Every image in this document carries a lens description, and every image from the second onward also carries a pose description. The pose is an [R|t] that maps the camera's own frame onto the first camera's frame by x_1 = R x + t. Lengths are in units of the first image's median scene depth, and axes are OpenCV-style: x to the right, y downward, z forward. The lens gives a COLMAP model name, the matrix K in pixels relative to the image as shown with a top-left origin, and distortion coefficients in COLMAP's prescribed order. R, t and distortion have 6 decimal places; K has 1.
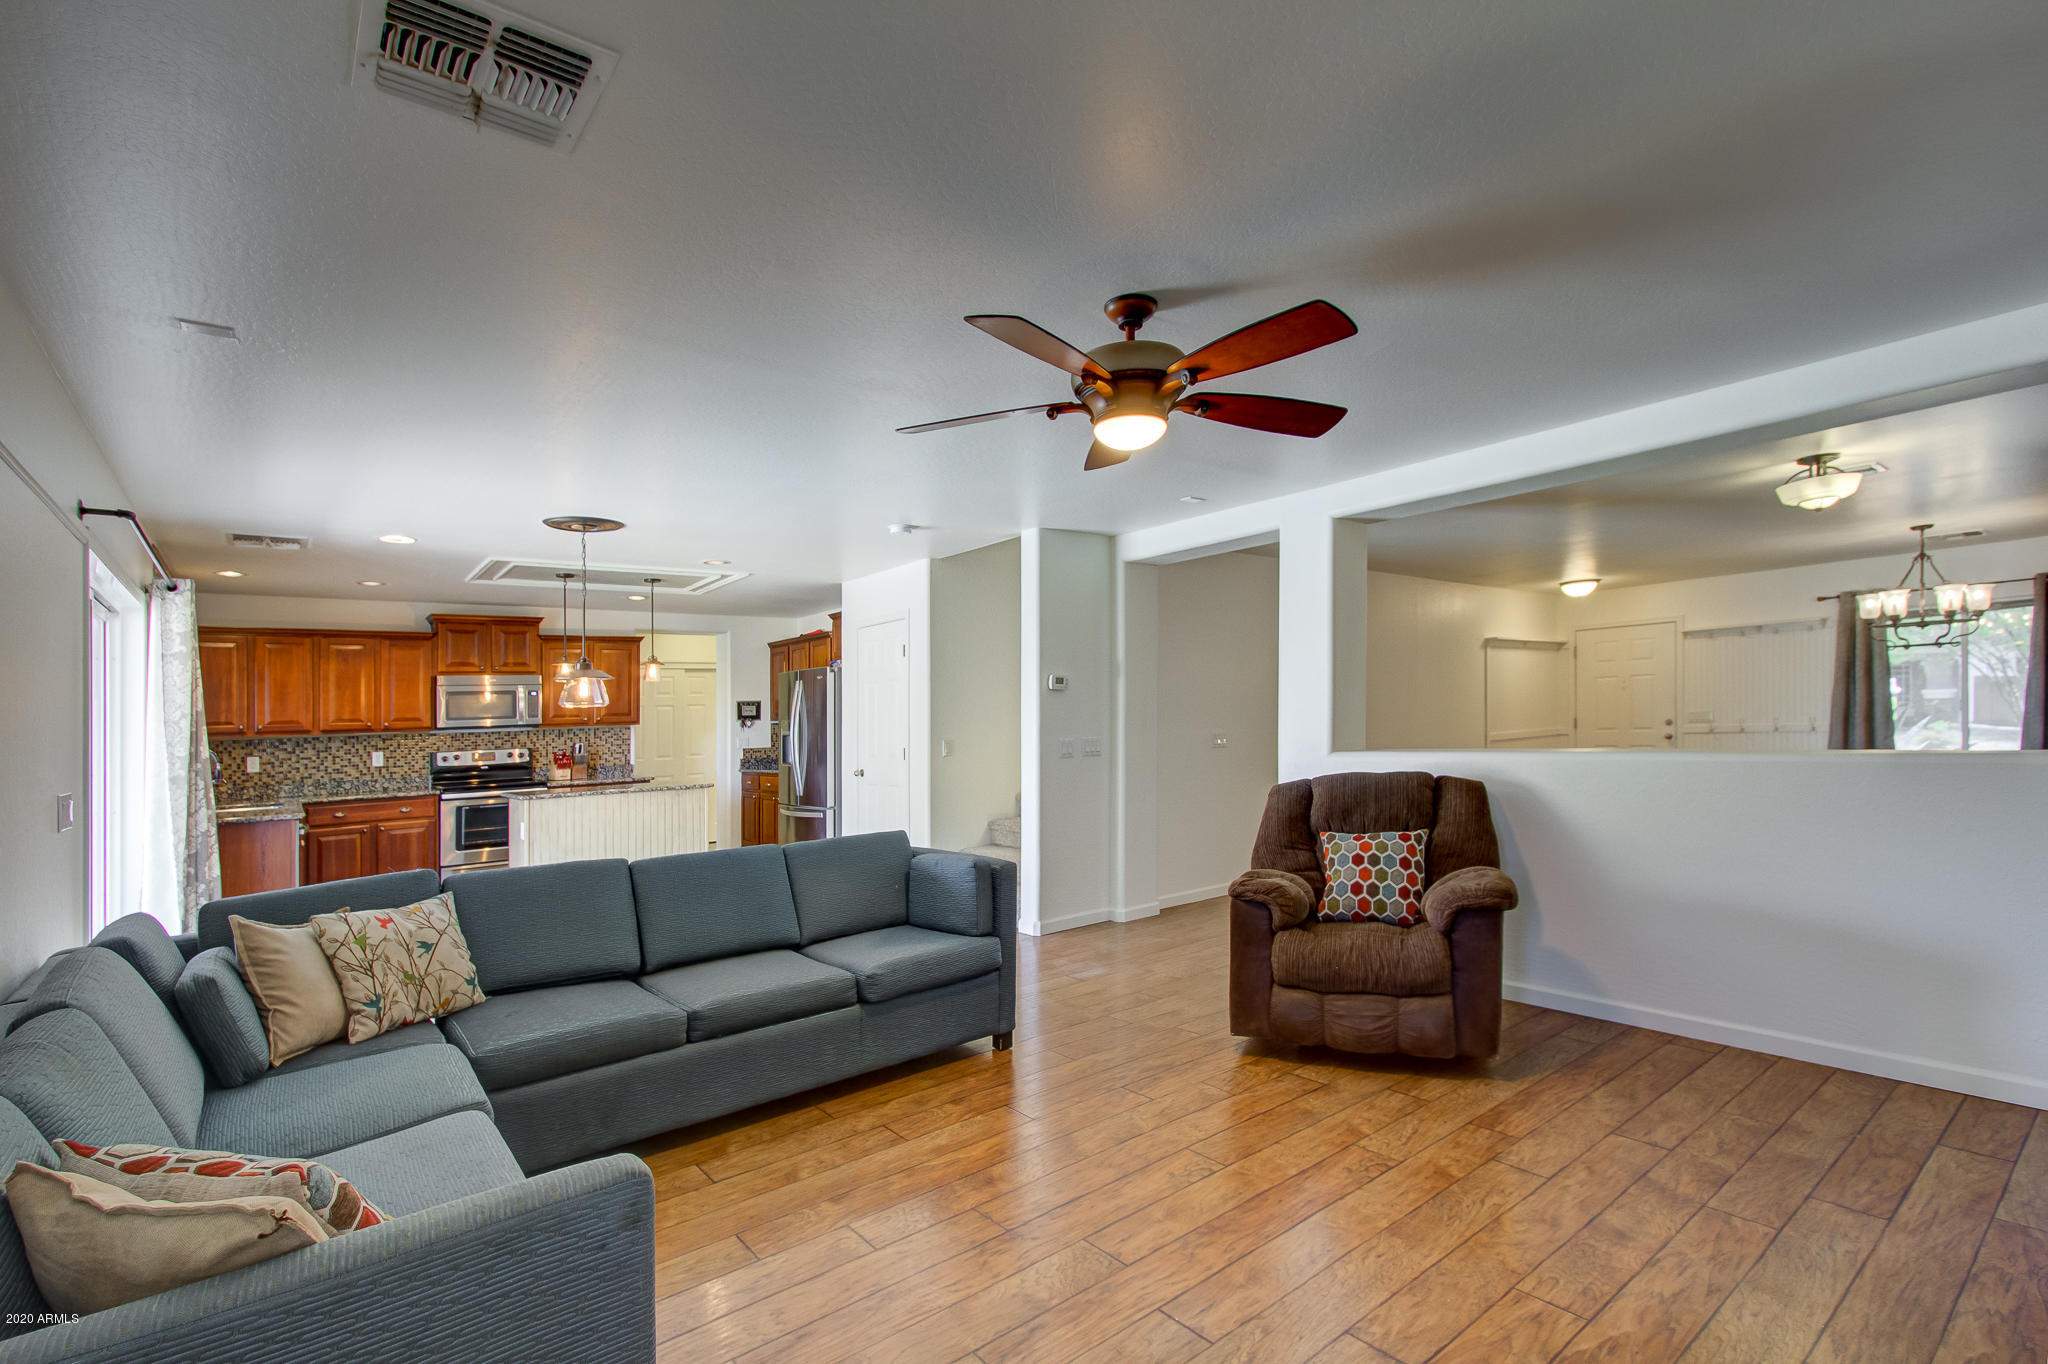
lens RADIAL K [[944.4, 0, 1029.1], [0, 944.4, 669.8], [0, 0, 1]] dist [0.000345, 0.005139]
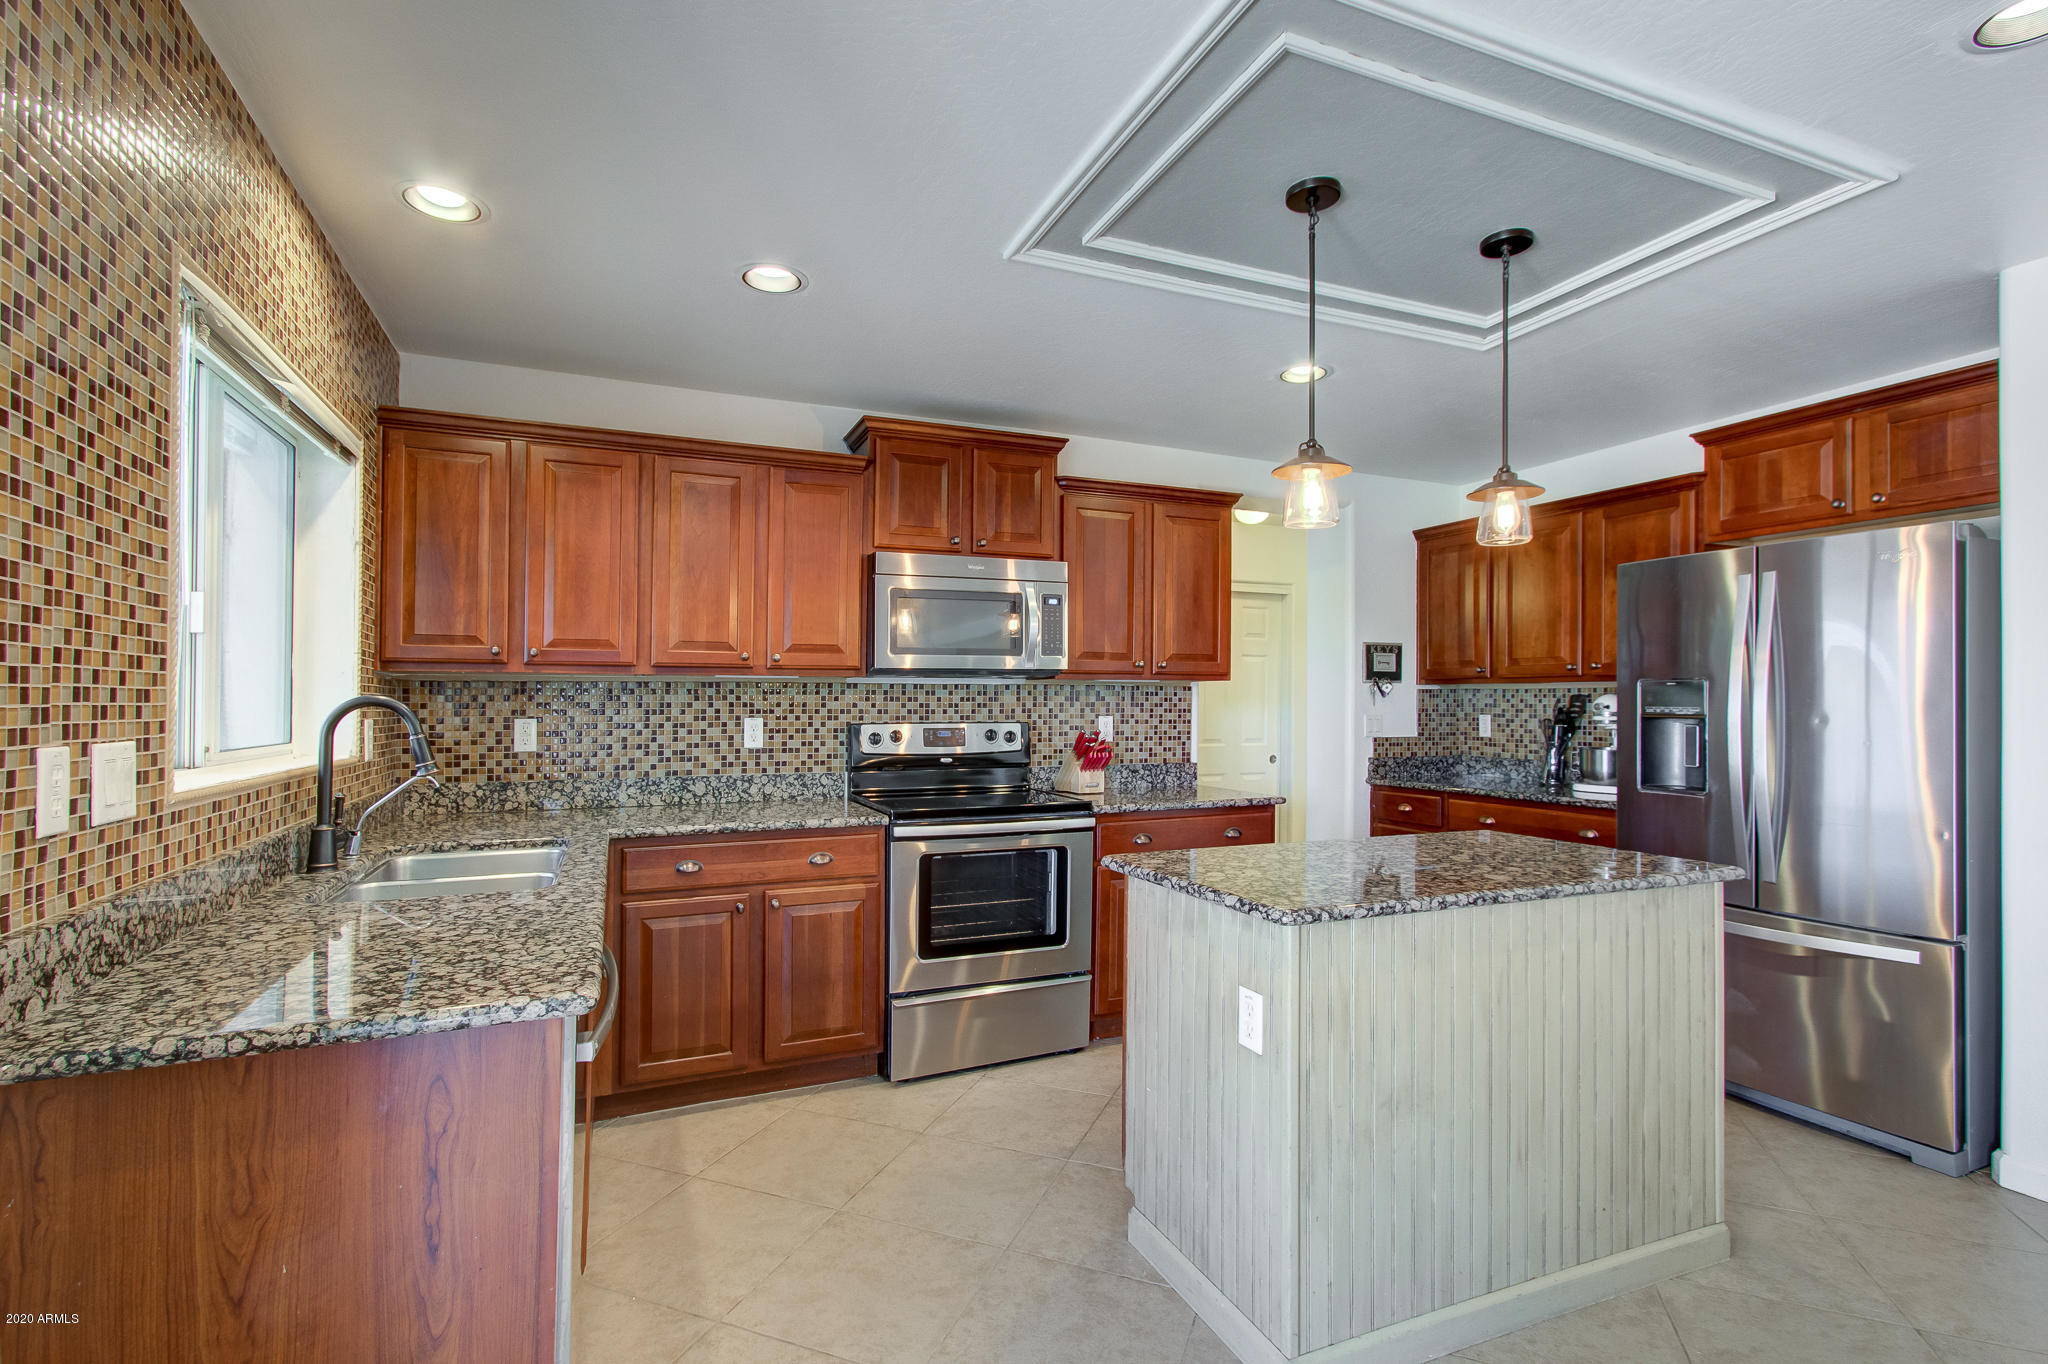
lens RADIAL K [[944.4, 0, 1001.3], [0, 944.4, 661.8], [0, 0, 1]] dist [0.000345, 0.005139]
pose [[0.959545, 0.026317, -0.280322, -0.441123], [-0.021951, 0.999584, 0.018703, 0.047675], [0.280698, -0.011793, 0.959724, 0.585918]]
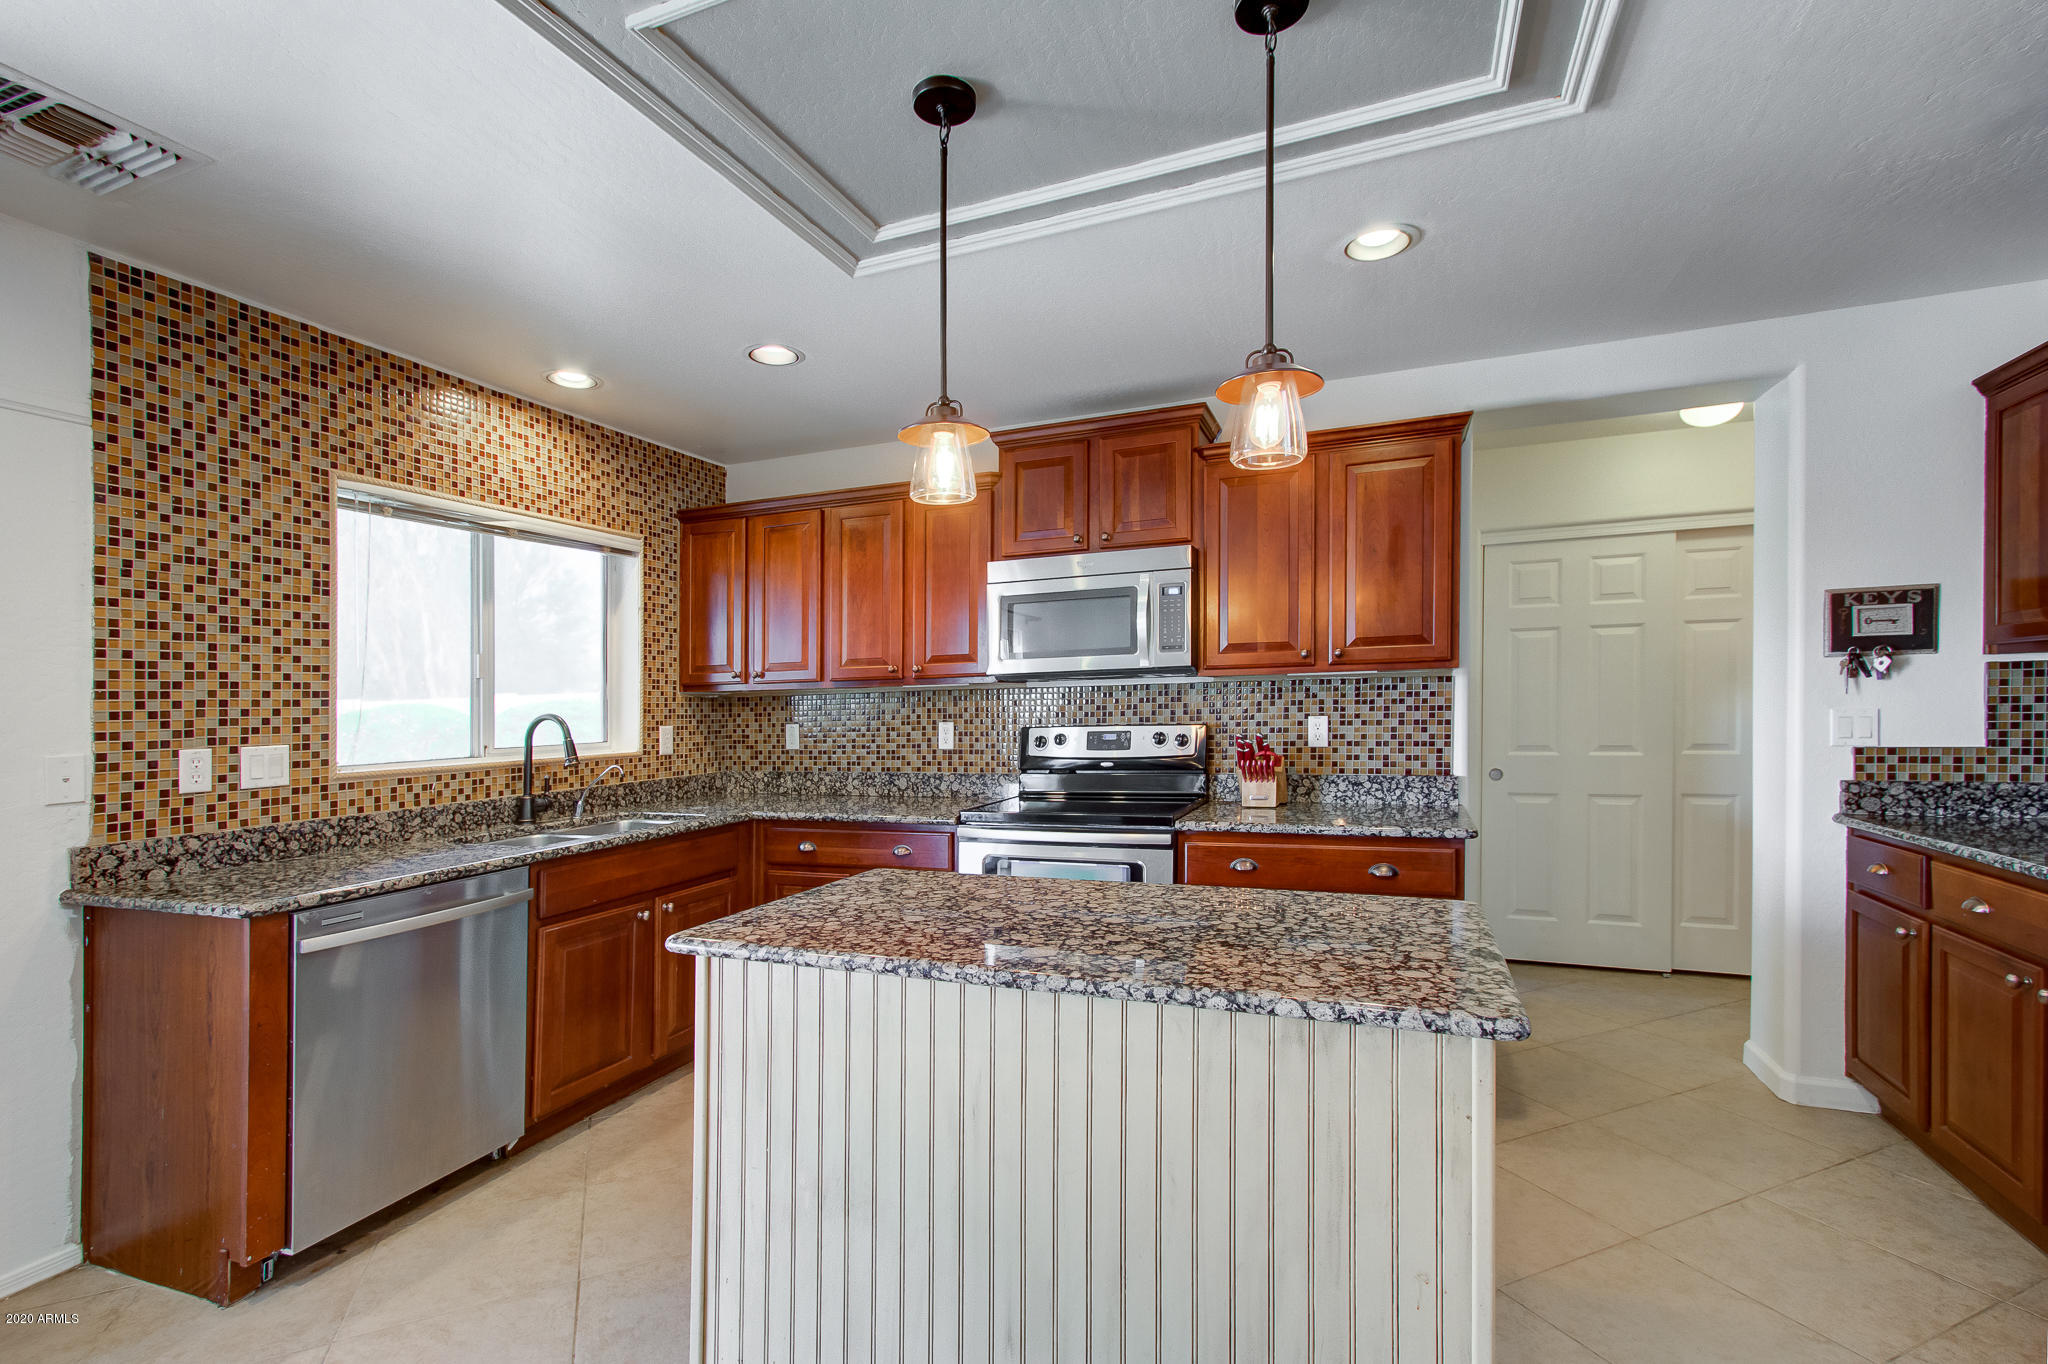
lens RADIAL K [[944.4, 0, 1020.8], [0, 944.4, 674.9], [0, 0, 1]] dist [0.000345, 0.005139]
pose [[0.492455, 0.000418, -0.870338, -0.216327], [0.050606, 0.998294, 0.029113, 0.048006], [0.868865, -0.058381, 0.491594, 0.781889]]
